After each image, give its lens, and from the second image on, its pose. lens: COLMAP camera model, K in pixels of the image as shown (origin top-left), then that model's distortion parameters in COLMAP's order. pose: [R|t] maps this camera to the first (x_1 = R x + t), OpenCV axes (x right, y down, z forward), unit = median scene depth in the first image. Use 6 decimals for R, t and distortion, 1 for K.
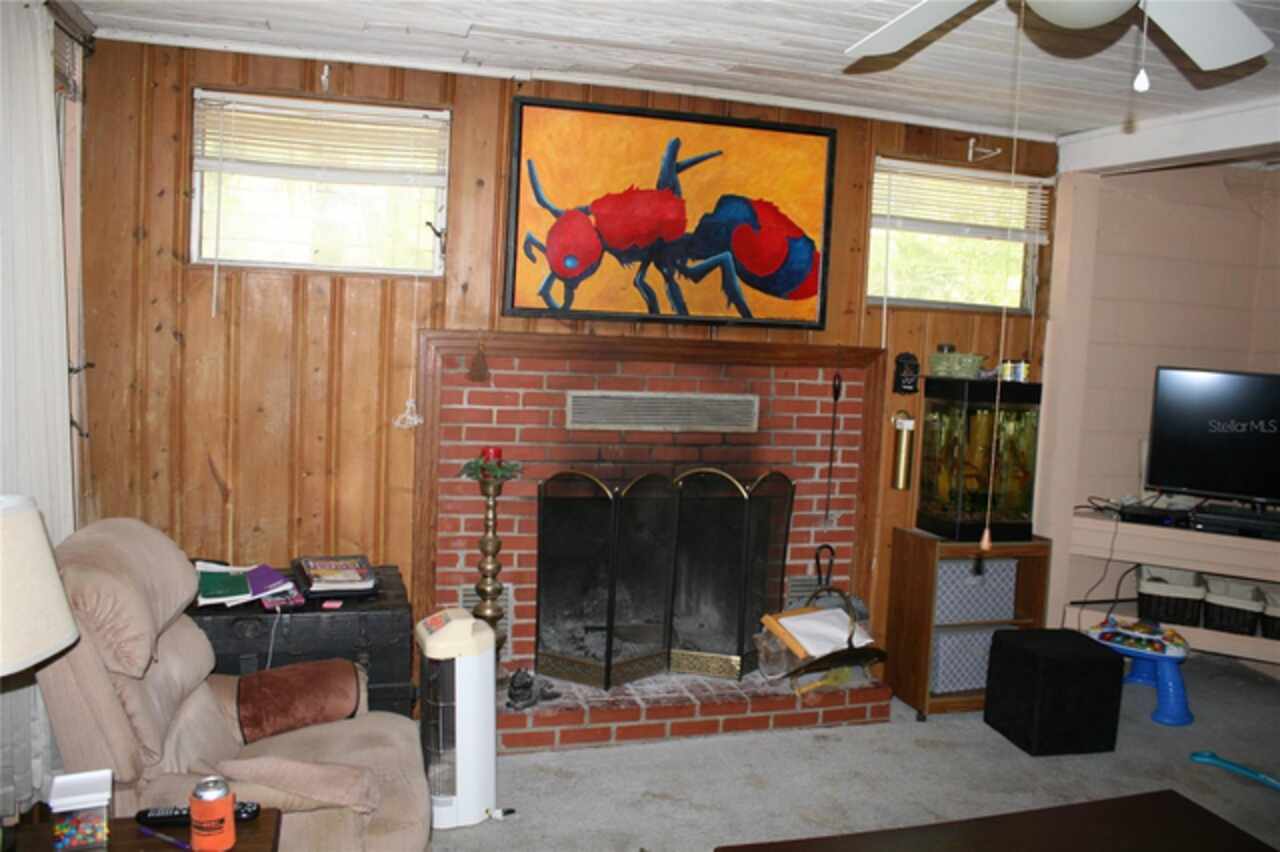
lens RADIAL K [[1086.2, 0, 643.0], [0, 1086.2, 424.8], [0, 0, 1]] dist [-0.126757, 0.116931]
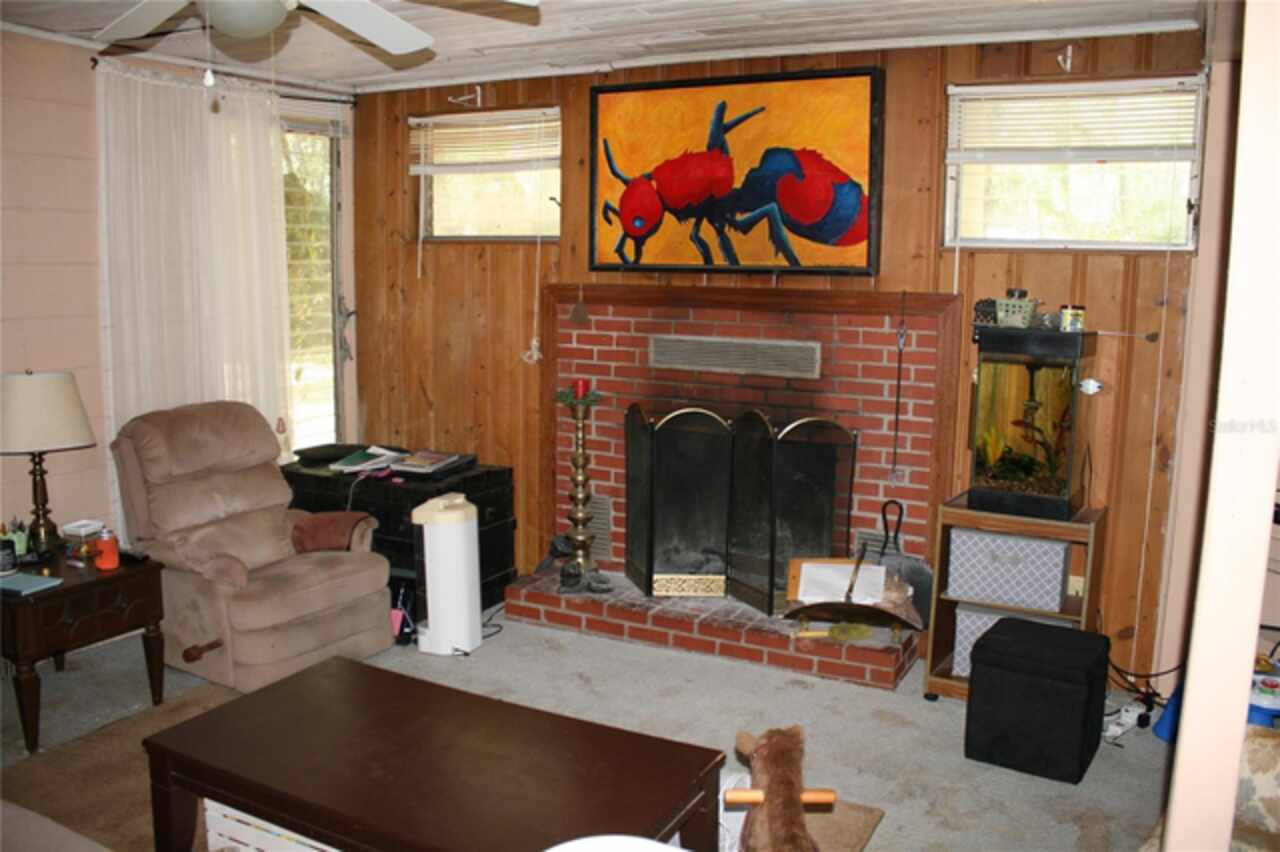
lens RADIAL K [[1047.8, 0, 641.3], [0, 1047.8, 412.2], [0, 0, 1]] dist [-0.078394, 0.005411]
pose [[0.717640, 0.058611, -0.693944, 0.702121], [-0.052613, 0.998167, 0.029896, 0.018250], [0.694424, 0.015056, 0.719408, 0.192495]]
